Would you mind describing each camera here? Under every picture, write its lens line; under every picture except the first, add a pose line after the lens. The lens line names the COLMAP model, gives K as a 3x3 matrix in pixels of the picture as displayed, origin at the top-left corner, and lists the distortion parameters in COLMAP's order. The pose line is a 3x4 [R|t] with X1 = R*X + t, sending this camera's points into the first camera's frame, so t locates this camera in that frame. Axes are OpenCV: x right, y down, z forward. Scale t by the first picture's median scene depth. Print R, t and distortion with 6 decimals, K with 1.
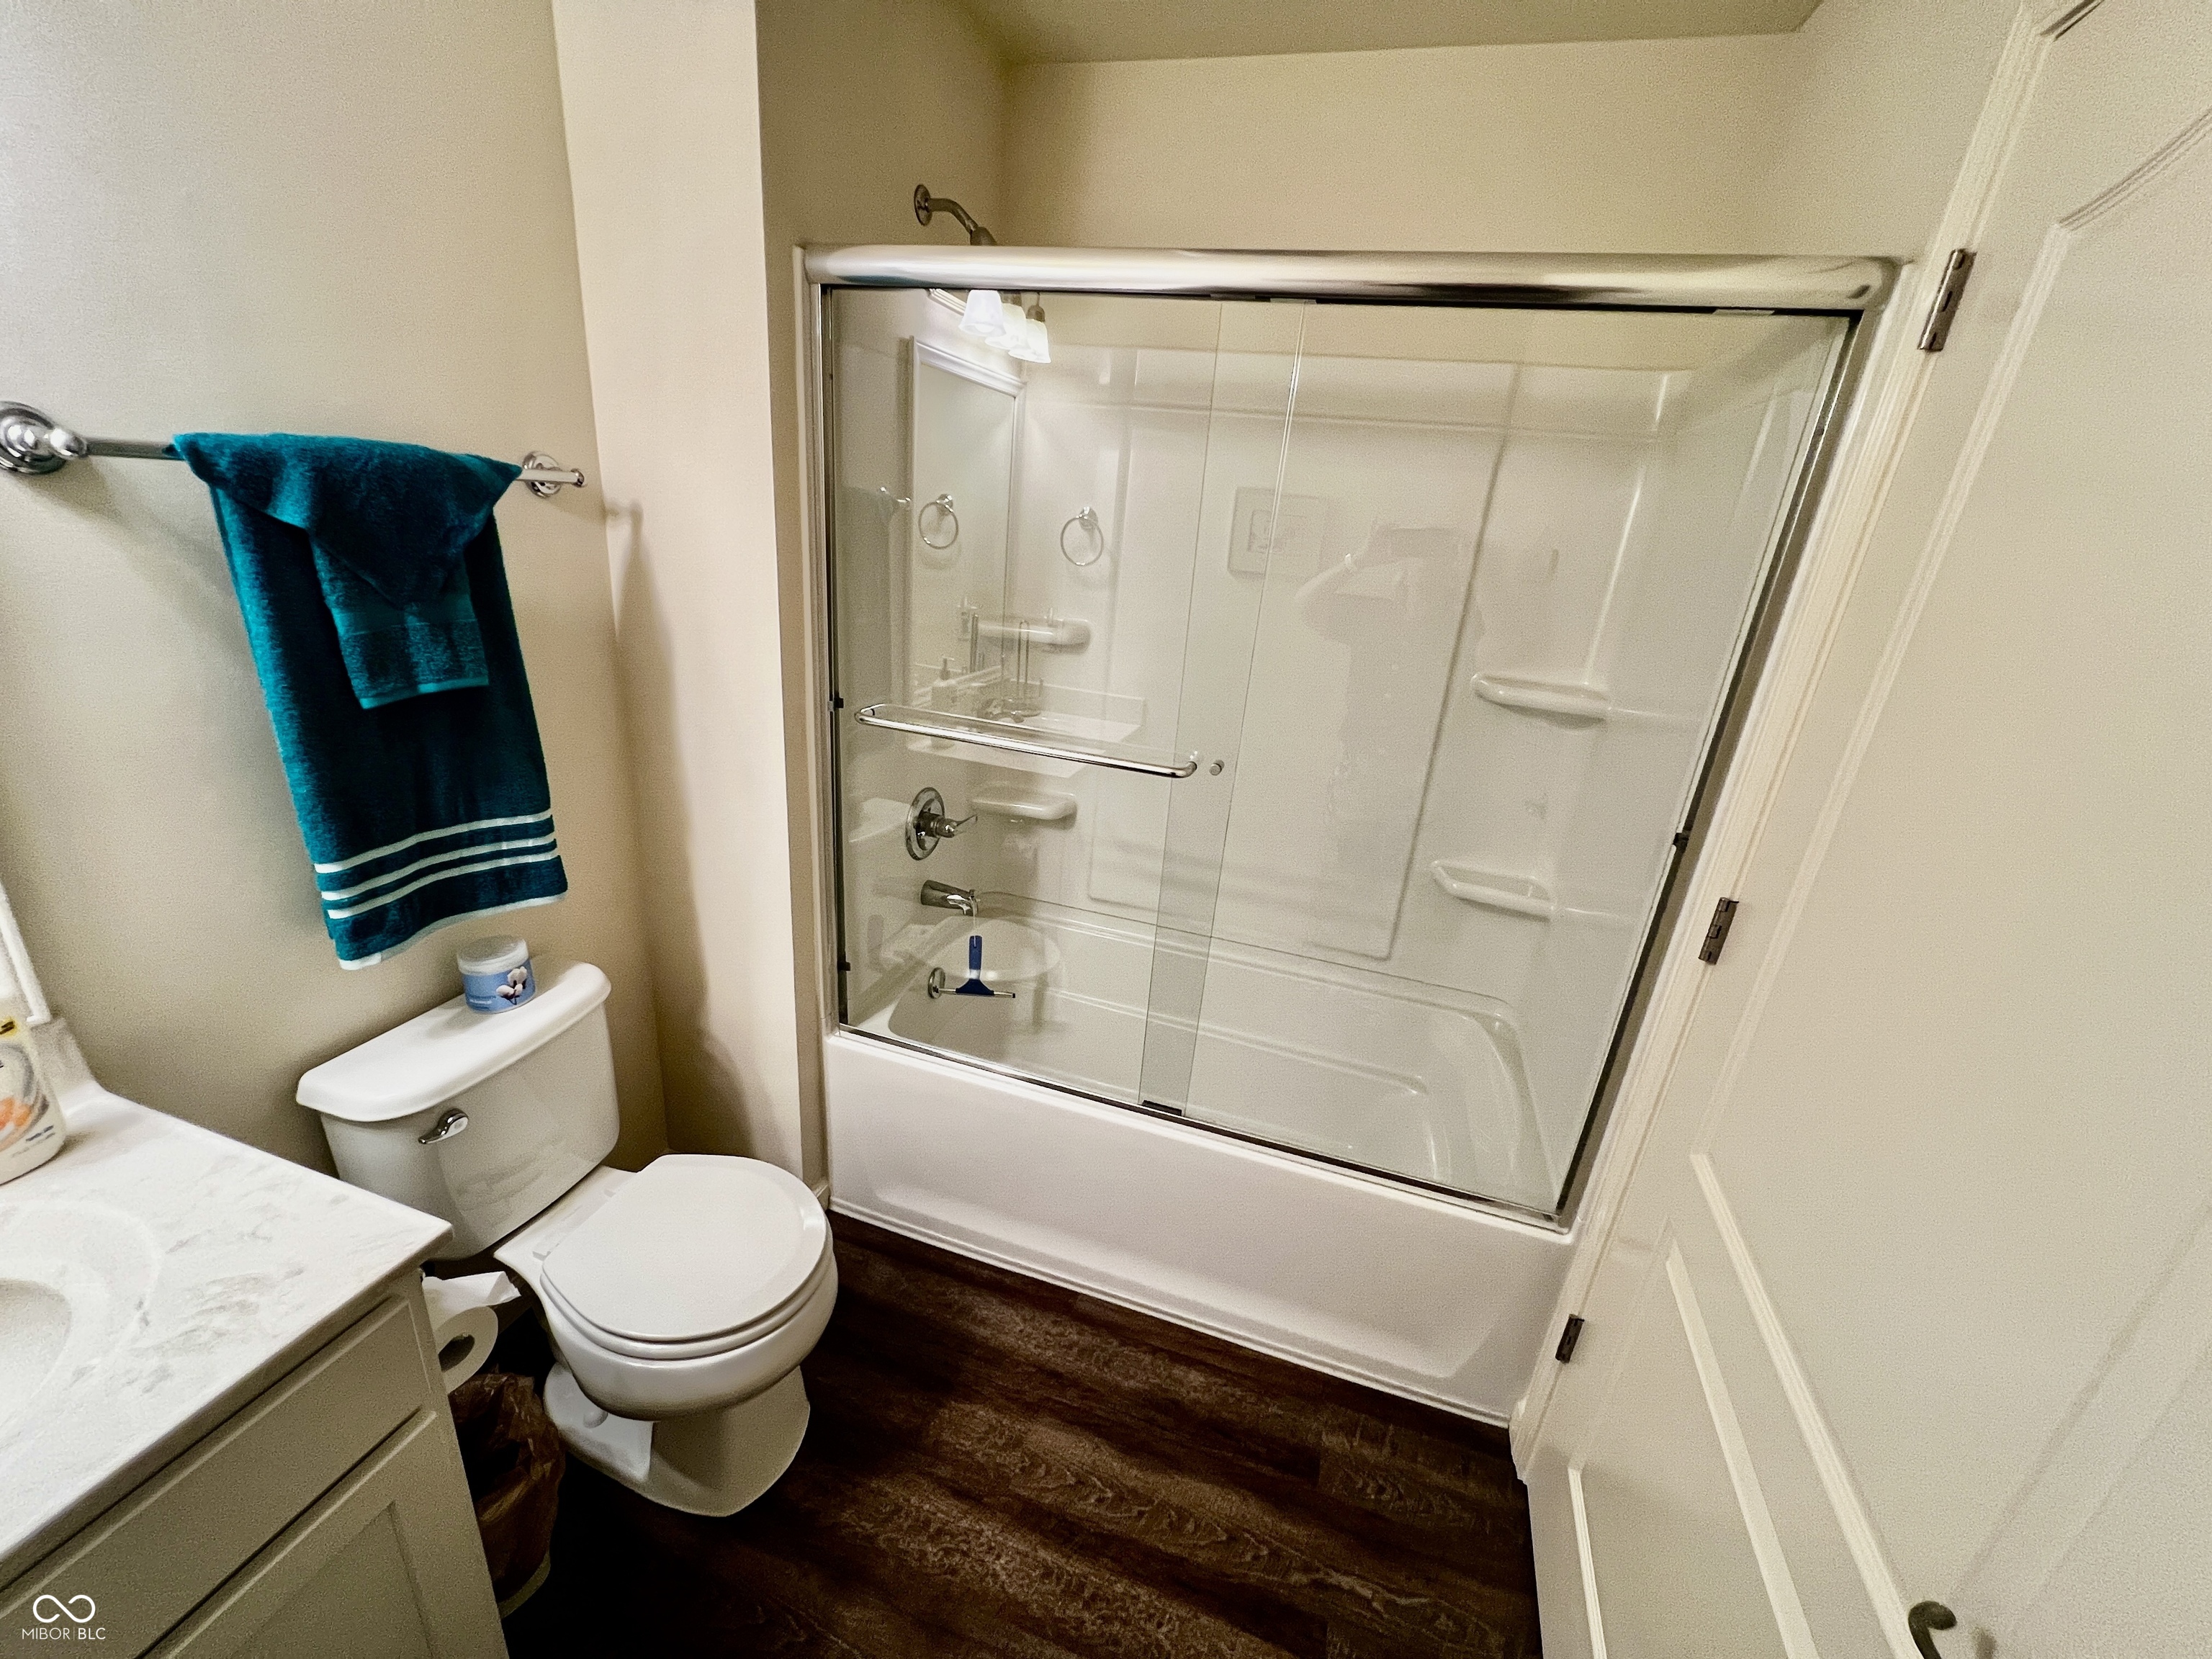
lens RADIAL K [[889.2, 0, 1104.6], [0, 889.2, 830.7], [0, 0, 1]] dist [-0.002821, 0.000847]
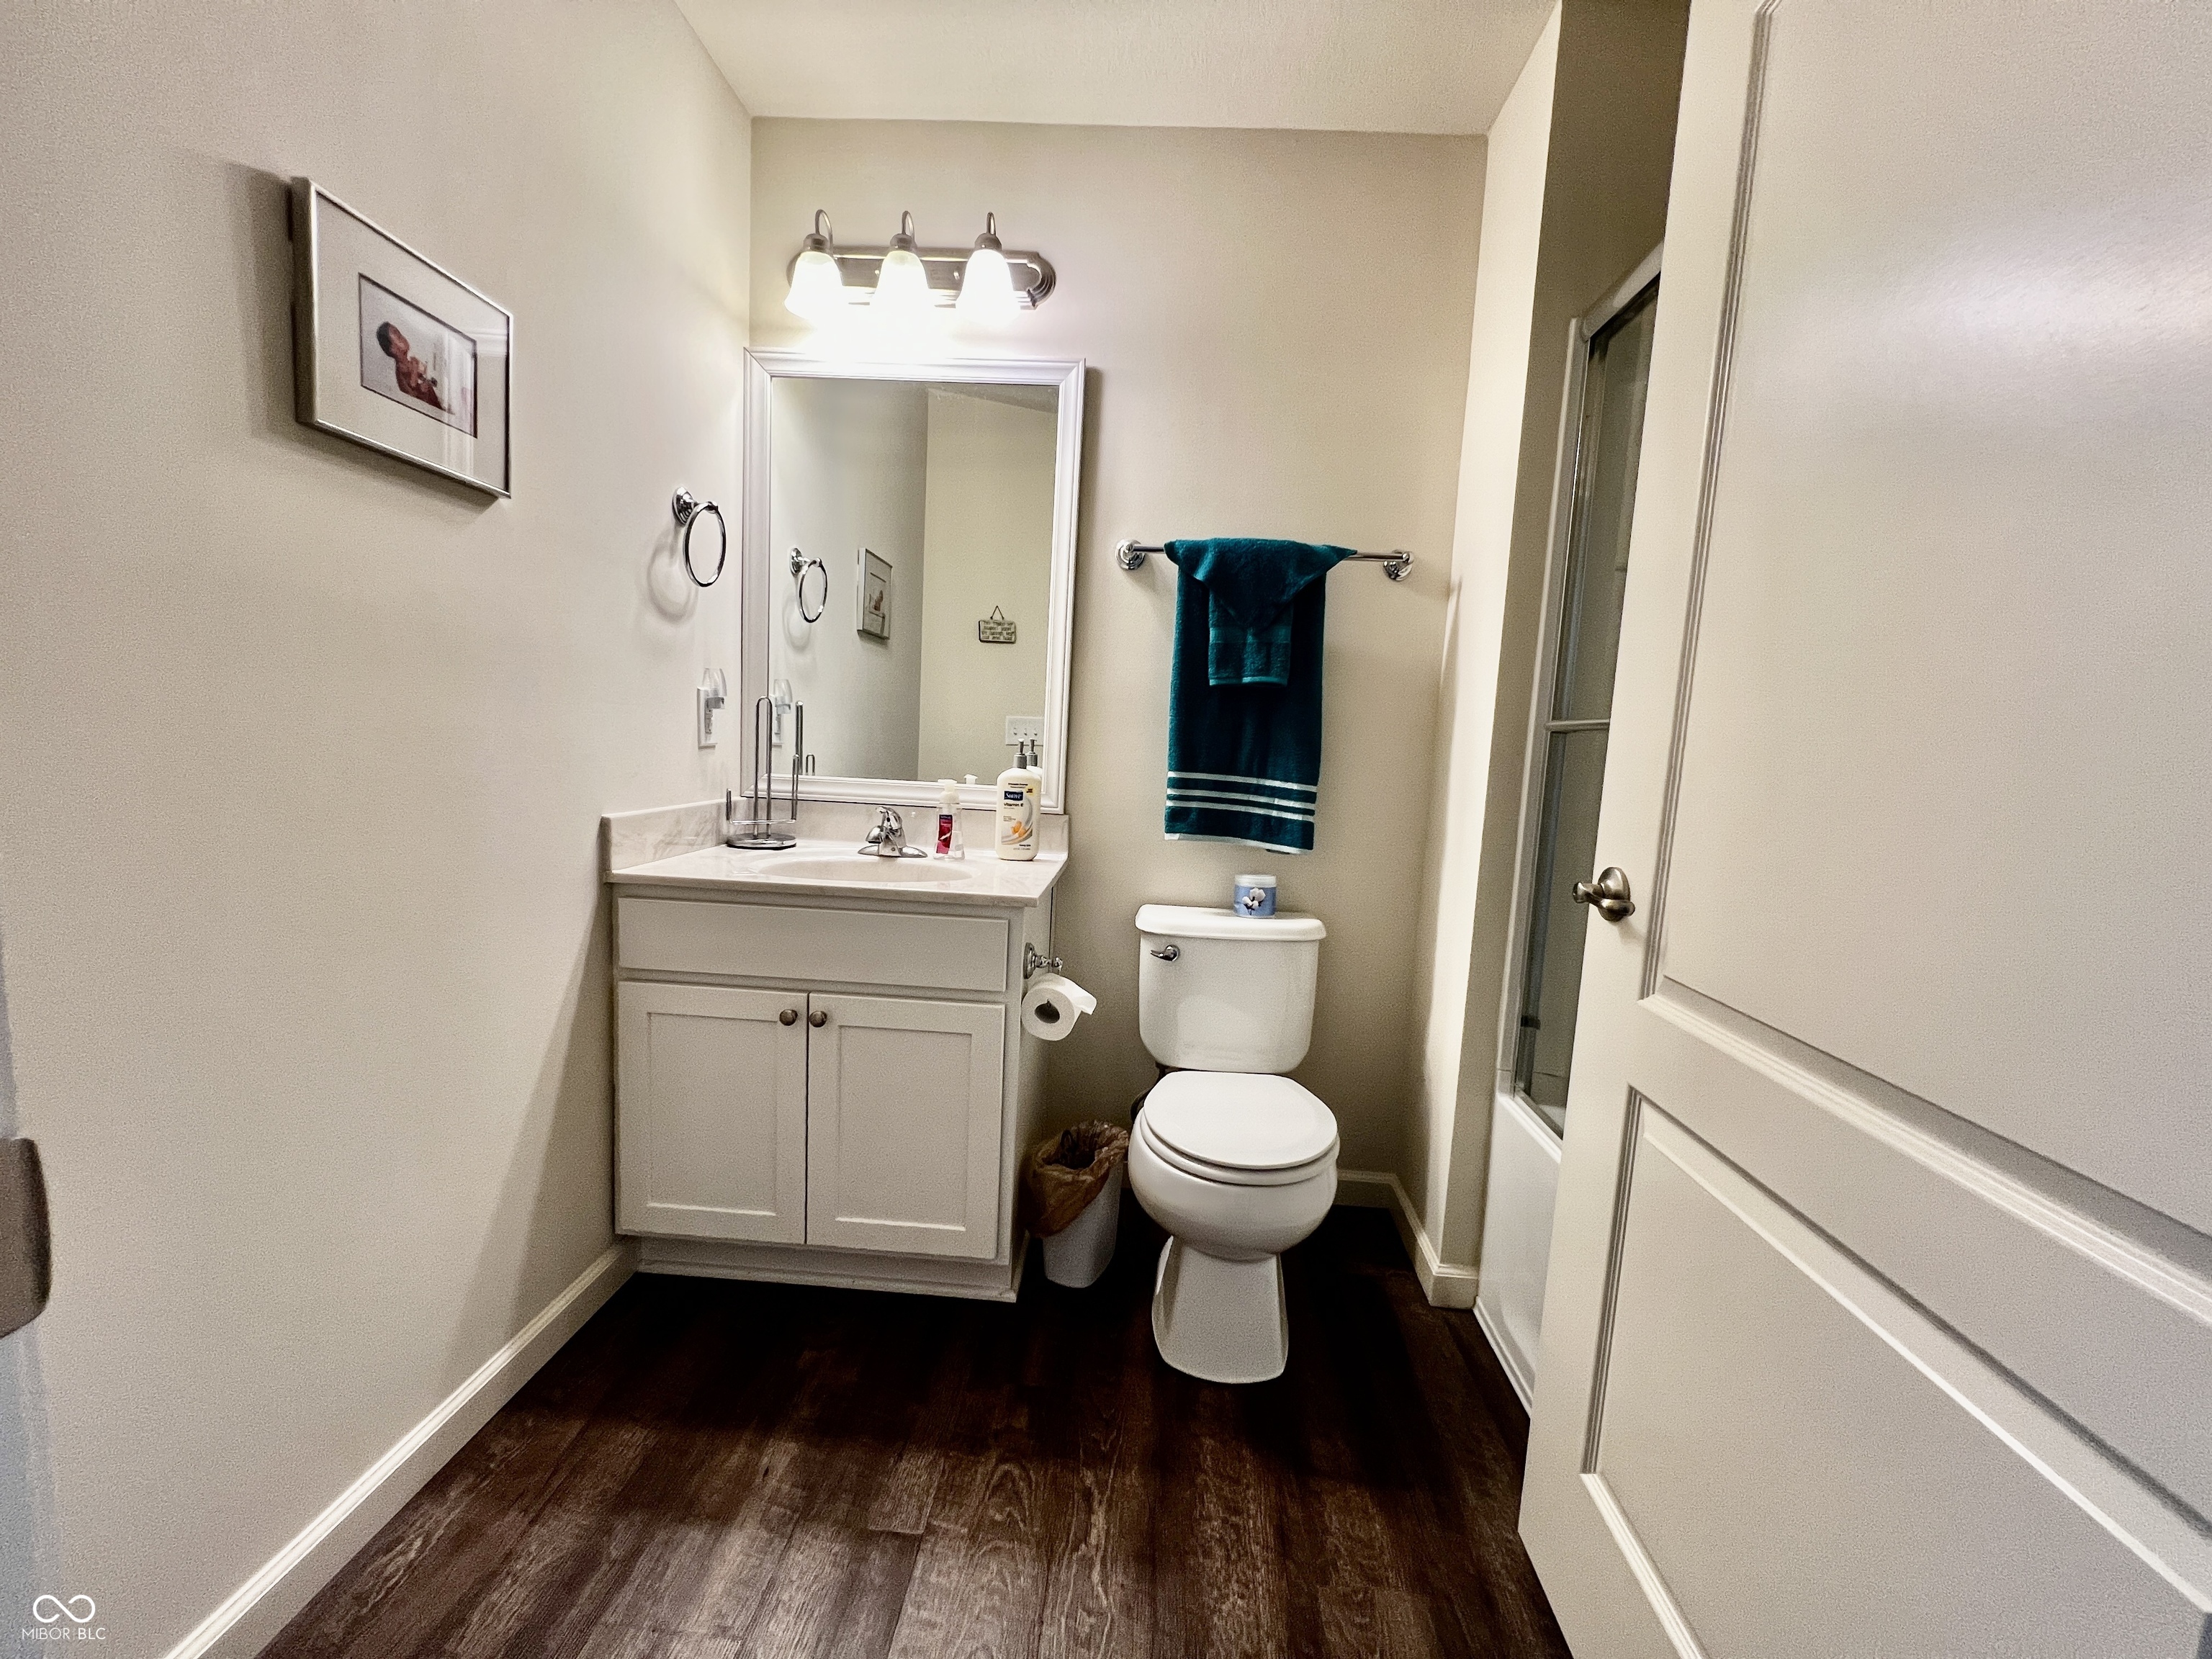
lens RADIAL K [[889.2, 0, 1096.7], [0, 889.2, 824.7], [0, 0, 1]] dist [0.003676, 0.000602]
pose [[0.239478, 0.018505, -0.970725, 0.675855], [-0.357572, 0.931224, -0.070461, 0.269700], [0.902658, 0.363978, 0.229624, 0.448581]]
